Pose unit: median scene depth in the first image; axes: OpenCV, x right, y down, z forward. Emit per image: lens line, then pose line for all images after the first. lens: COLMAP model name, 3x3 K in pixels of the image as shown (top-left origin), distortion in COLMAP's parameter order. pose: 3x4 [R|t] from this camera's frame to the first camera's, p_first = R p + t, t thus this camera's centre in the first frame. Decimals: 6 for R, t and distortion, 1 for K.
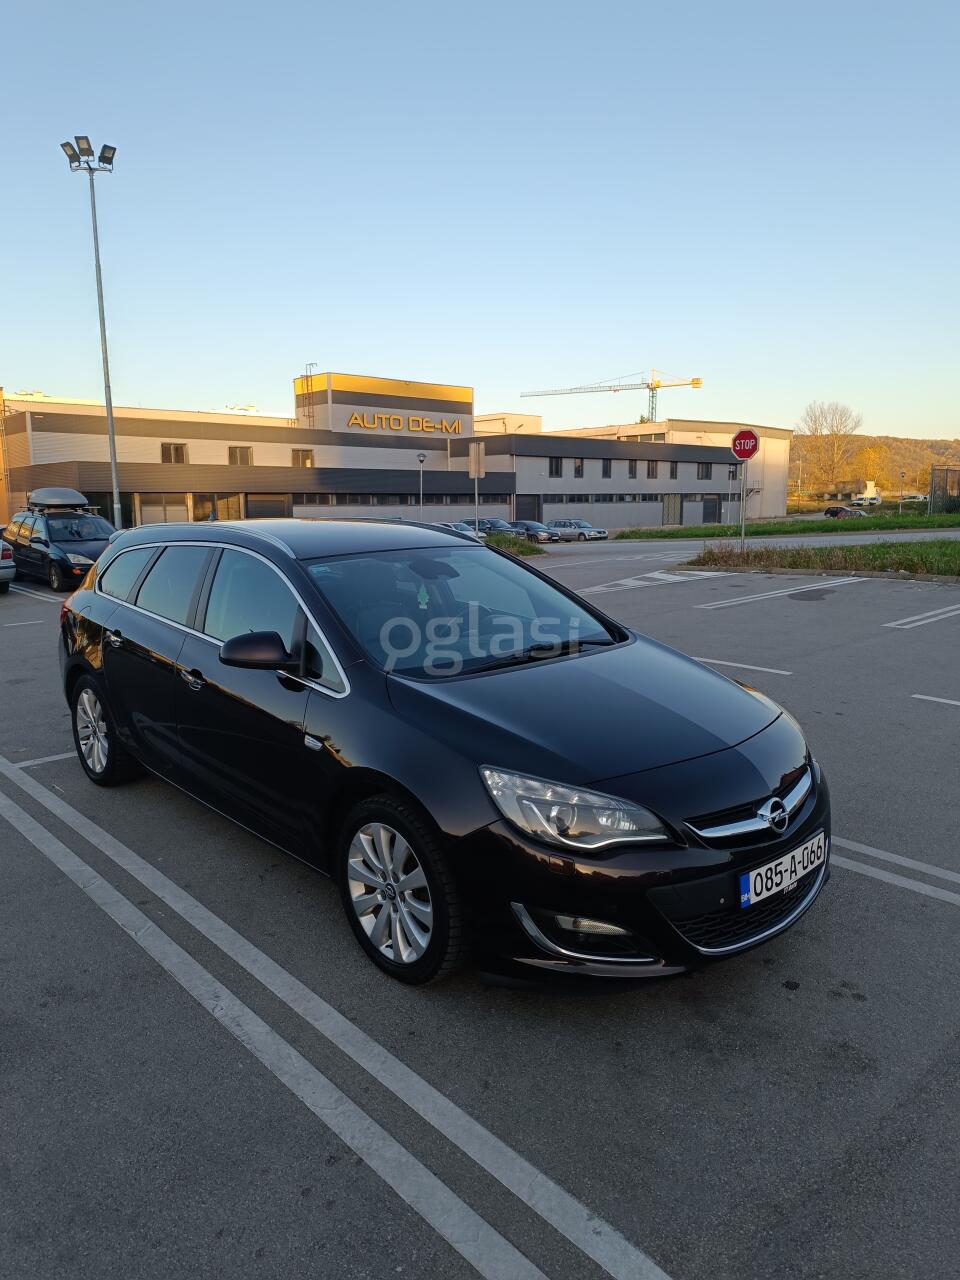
lens RADIAL K [[870.5, 0, 480.0], [0, 870.5, 640.0], [0, 0, 1]] dist [0.023878, -0.028088]
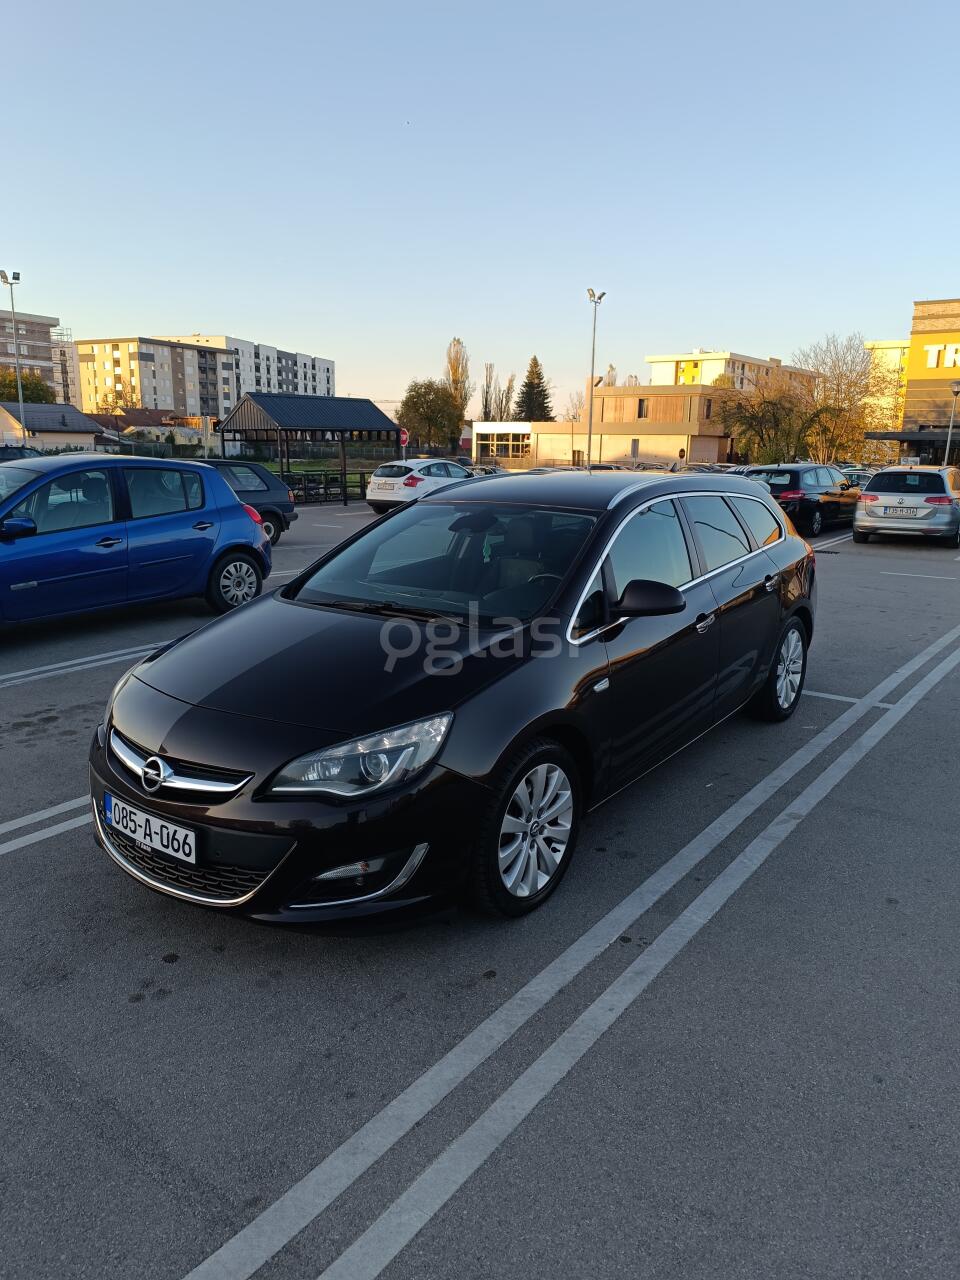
lens RADIAL K [[876.7, 0, 484.0], [0, 876.7, 639.1], [0, 0, 1]] dist [0.030613, -0.032900]
pose [[0.177155, 0.225317, -0.958044, 0.178367], [-0.174584, 0.965197, 0.194717, -0.028192], [0.968575, 0.132764, 0.210326, 0.150989]]
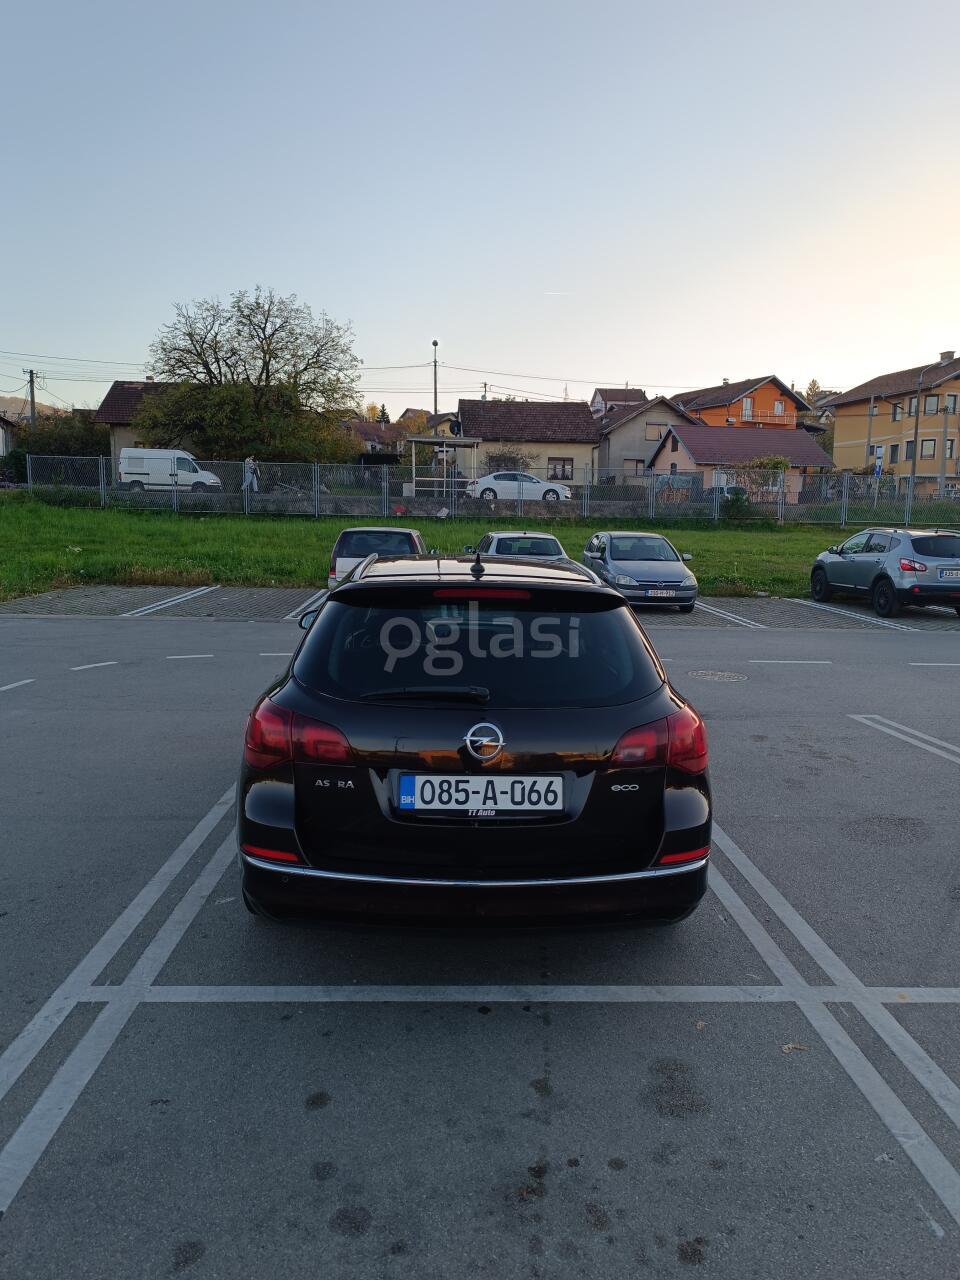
lens RADIAL K [[876.7, 0, 484.0], [0, 876.7, 639.1], [0, 0, 1]] dist [0.030613, -0.032900]
pose [[-0.760751, -0.081814, 0.643866, -0.184684], [0.100110, 0.965361, 0.240949, -0.061086], [-0.641276, 0.247760, -0.726209, 0.376105]]
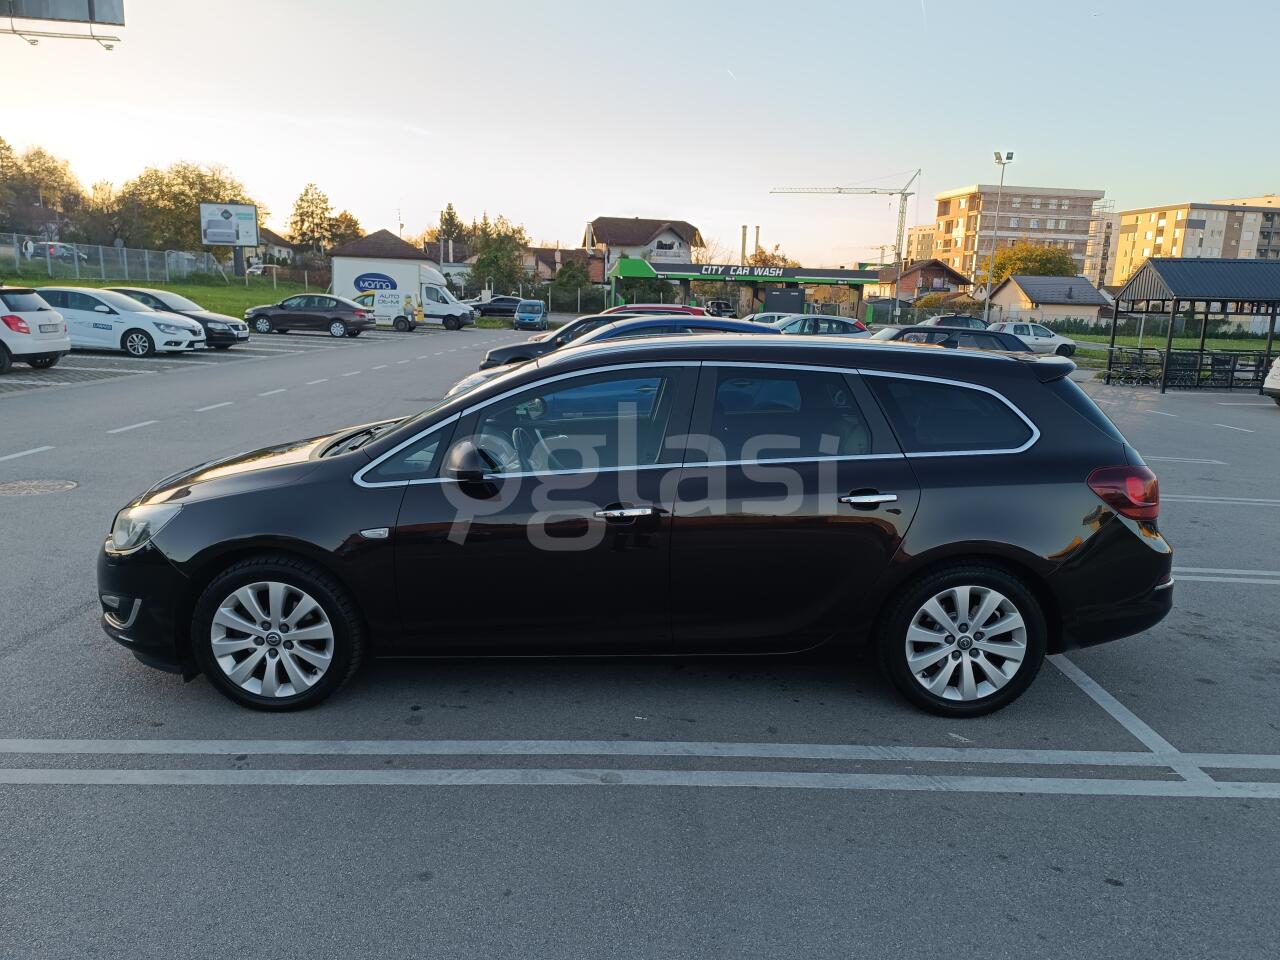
lens RADIAL K [[876.7, 0, 640.0], [0, 876.7, 480.0], [0, 0, 1]] dist [0.030613, -0.032900]
pose [[-0.674471, 0.140741, -0.724763, 0.113626], [-0.141570, 0.938792, 0.314049, -0.058569], [0.724601, 0.314422, -0.613263, 0.335094]]
